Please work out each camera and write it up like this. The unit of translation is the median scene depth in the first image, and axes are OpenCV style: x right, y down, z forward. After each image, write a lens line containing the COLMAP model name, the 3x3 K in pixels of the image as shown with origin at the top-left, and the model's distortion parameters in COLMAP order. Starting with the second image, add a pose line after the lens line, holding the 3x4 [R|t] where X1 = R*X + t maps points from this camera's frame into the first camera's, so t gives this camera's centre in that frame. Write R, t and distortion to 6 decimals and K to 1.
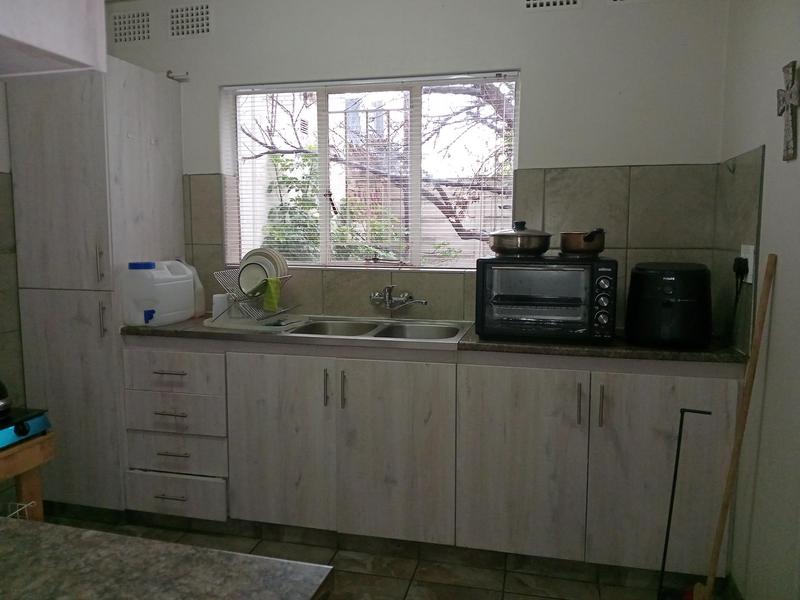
lens RADIAL K [[615.9, 0, 404.0], [0, 615.9, 296.1], [0, 0, 1]] dist [0.069591, -0.128035]
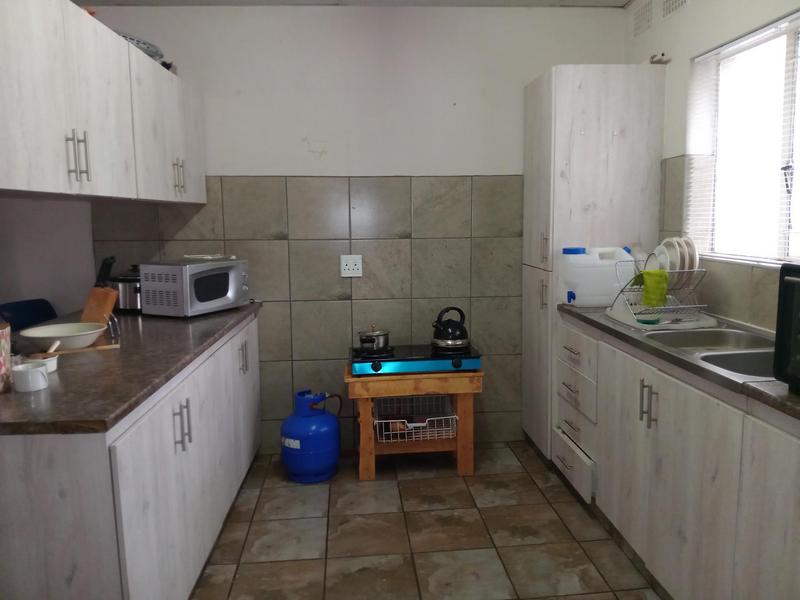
lens RADIAL K [[615.9, 0, 401.0], [0, 615.9, 298.2], [0, 0, 1]] dist [0.069591, -0.128035]
pose [[0.299351, 0.118234, -0.946789, 0.553303], [-0.078001, 0.992004, 0.099218, -0.051766], [0.950949, 0.044150, 0.306180, 0.375637]]
